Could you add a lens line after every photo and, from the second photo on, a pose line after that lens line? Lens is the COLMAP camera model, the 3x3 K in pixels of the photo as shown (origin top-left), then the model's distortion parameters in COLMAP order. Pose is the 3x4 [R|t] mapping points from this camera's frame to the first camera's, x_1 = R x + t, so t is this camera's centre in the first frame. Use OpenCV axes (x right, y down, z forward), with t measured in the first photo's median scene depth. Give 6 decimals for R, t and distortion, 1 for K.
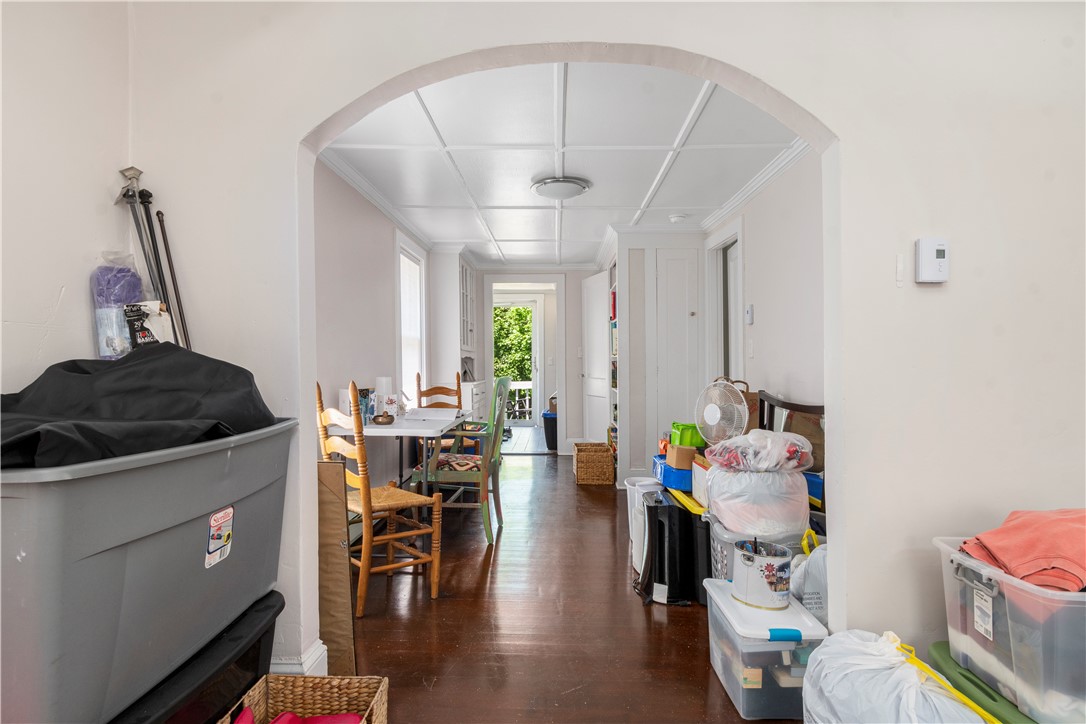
lens RADIAL K [[588.9, 0, 543.0], [0, 588.9, 362.0], [0, 0, 1]] dist [-0.000397, 0.000016]
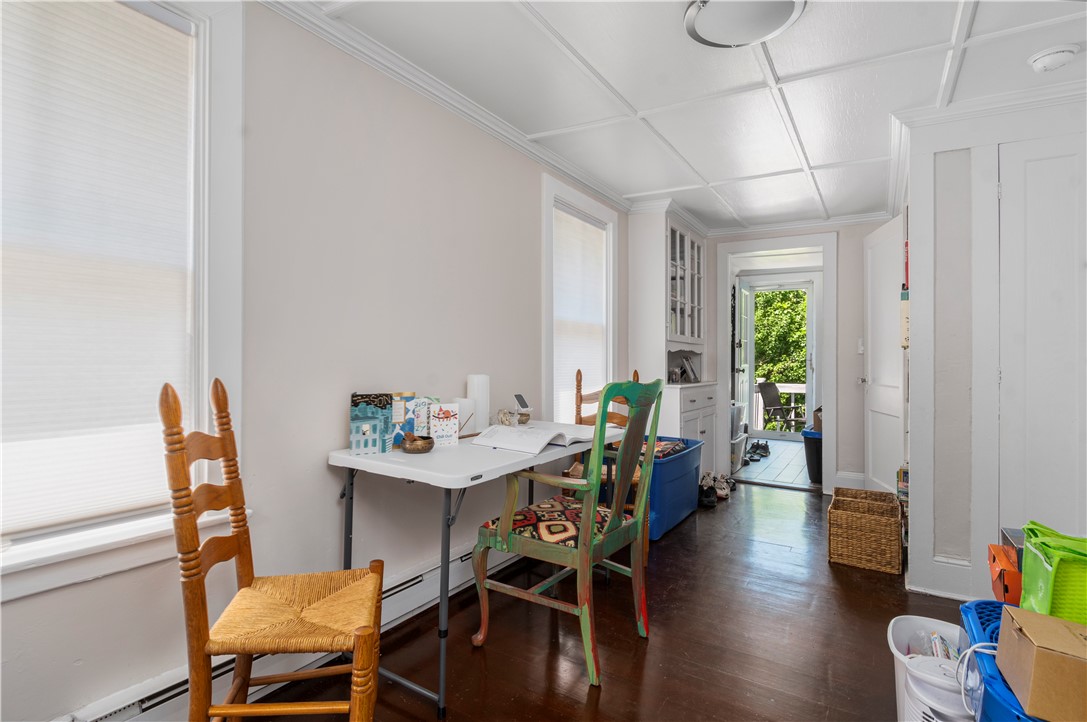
lens RADIAL K [[539.3, 0, 543.9], [0, 539.3, 353.9], [0, 0, 1]] dist [-0.014648, -0.001006]
pose [[0.857375, 0.010089, -0.514593, 0.078715], [-0.014990, 0.999873, -0.005371, 0.002222], [0.514474, 0.012319, 0.857418, 0.337415]]
